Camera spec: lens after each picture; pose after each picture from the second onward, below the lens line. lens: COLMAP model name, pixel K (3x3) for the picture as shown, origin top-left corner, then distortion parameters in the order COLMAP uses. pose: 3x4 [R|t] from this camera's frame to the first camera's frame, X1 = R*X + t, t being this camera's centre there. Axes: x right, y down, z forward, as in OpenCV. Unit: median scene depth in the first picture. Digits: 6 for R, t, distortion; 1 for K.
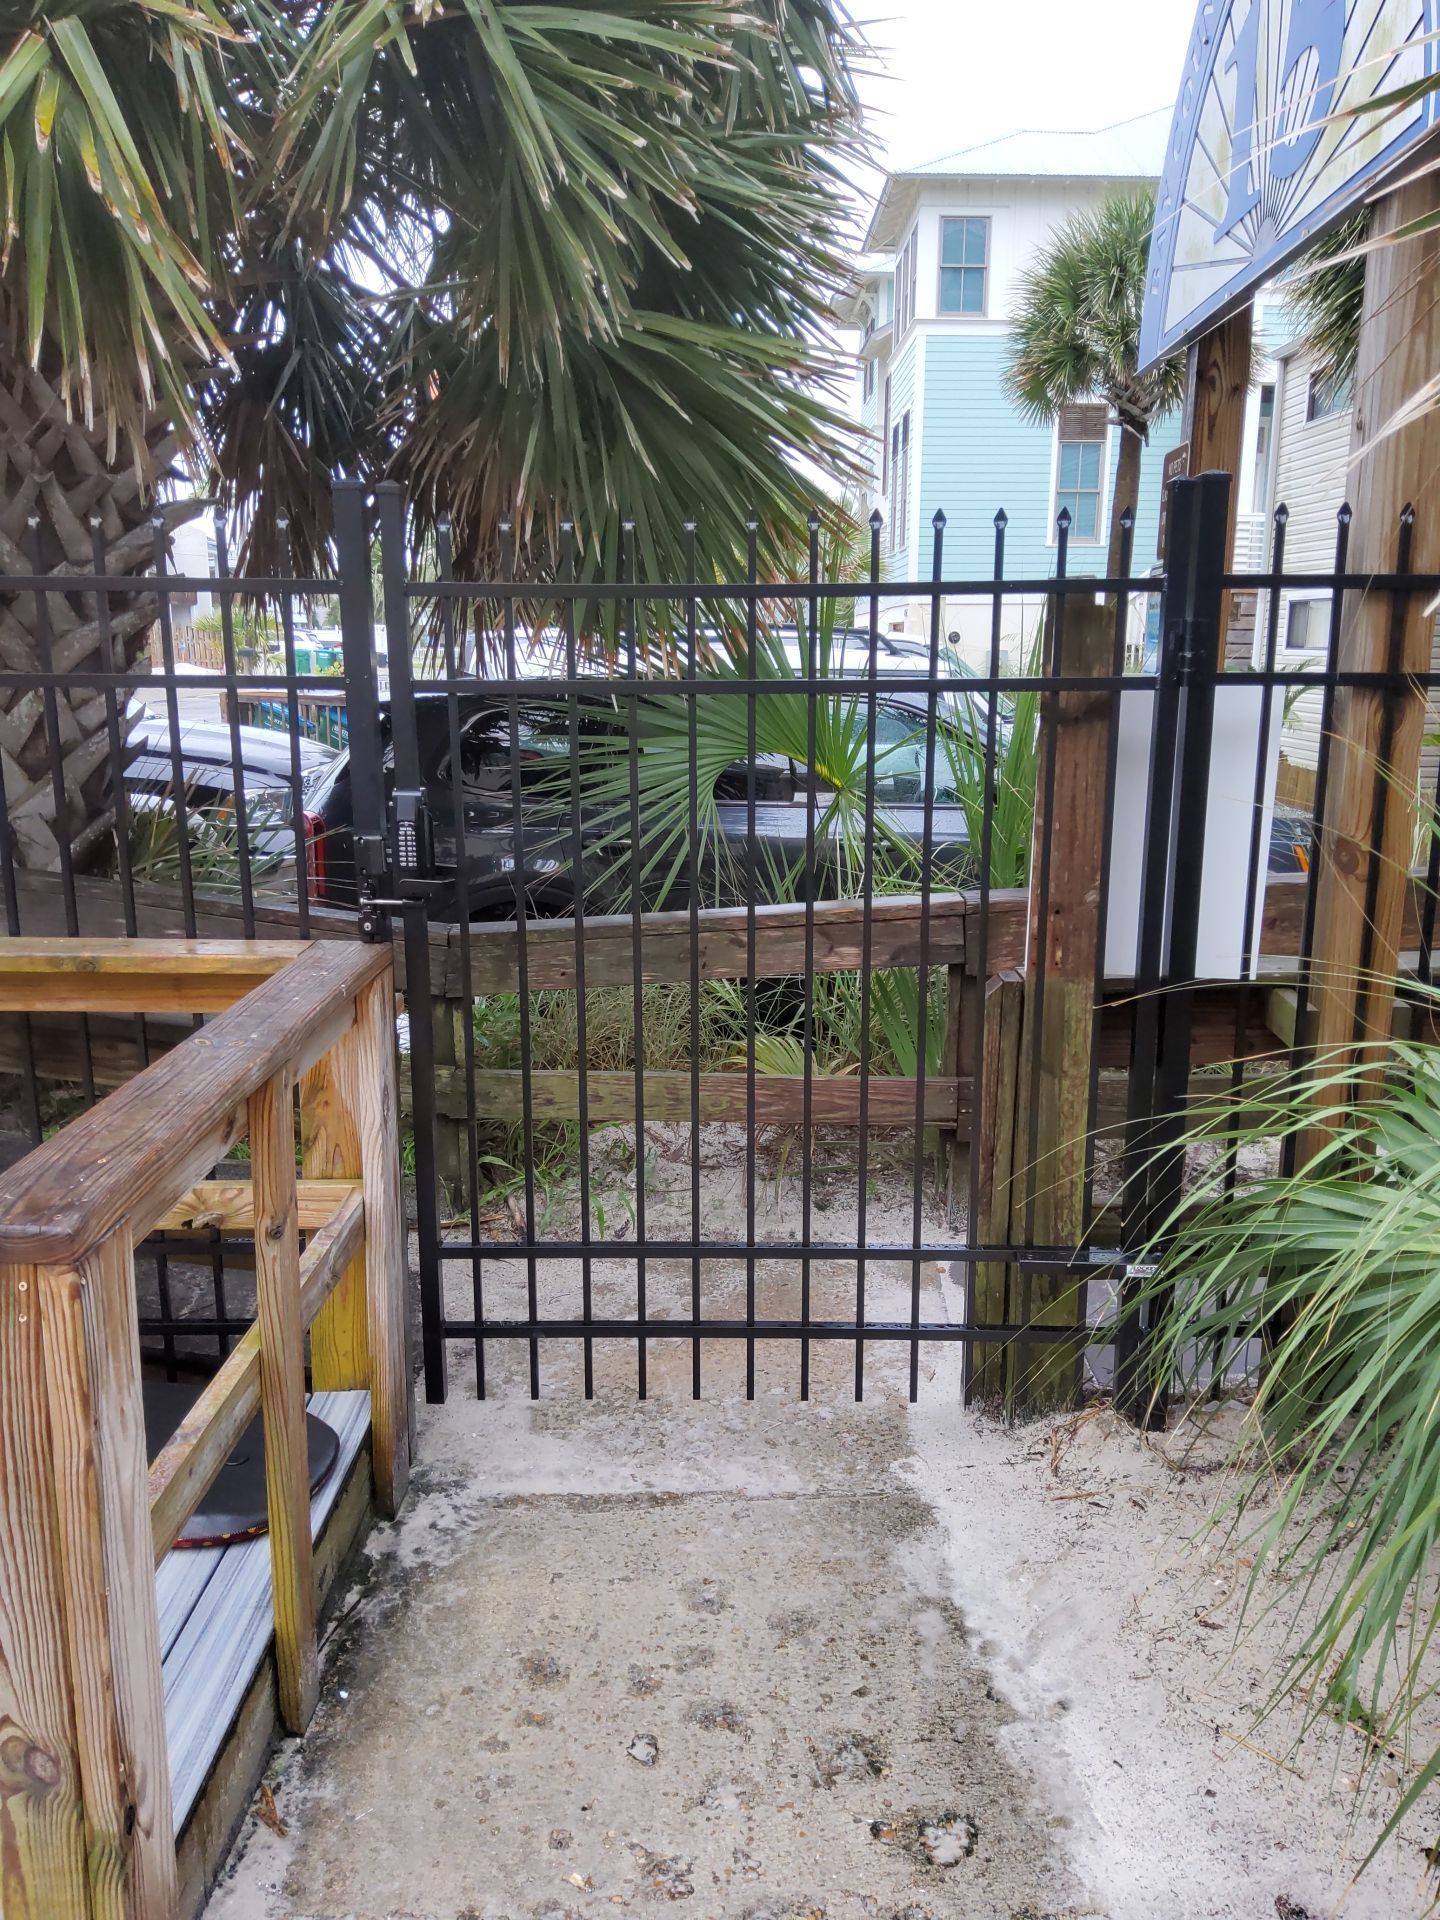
lens RADIAL K [[1450.2, 0, 720.0], [0, 1450.2, 960.0], [0, 0, 1]] dist [0.055269, -0.001695]
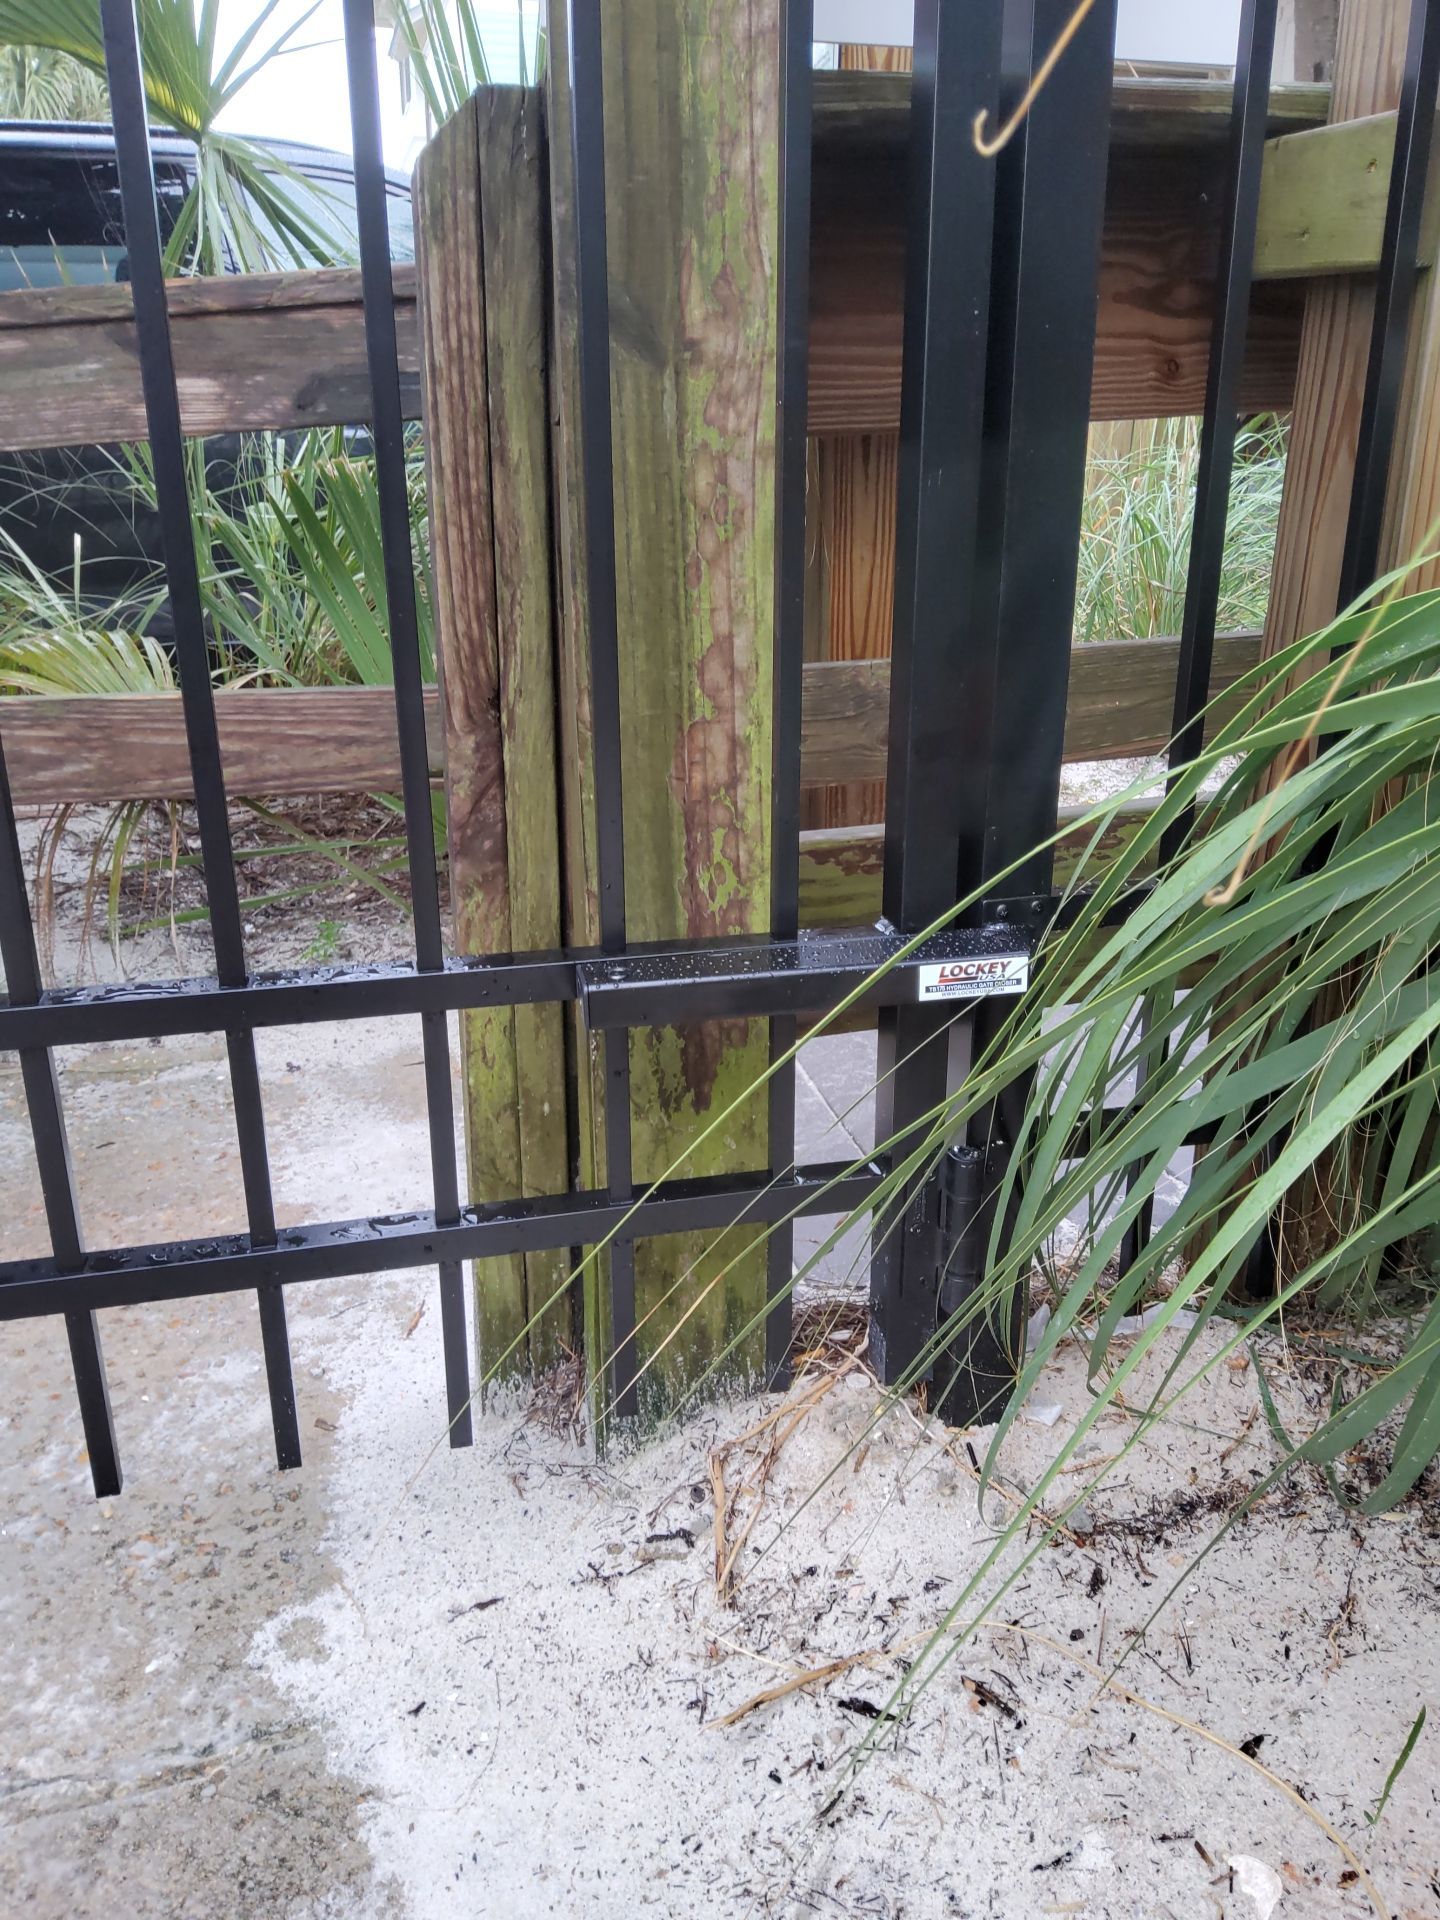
lens RADIAL K [[1485.4, 0, 720.0], [0, 1485.4, 960.0], [0, 0, 1]] dist [0.046518, -0.085205]
pose [[0.963150, -0.088683, 0.253923, 0.150419], [0.057804, 0.990268, 0.126599, 0.158462], [-0.262679, -0.107256, 0.958904, 0.677156]]
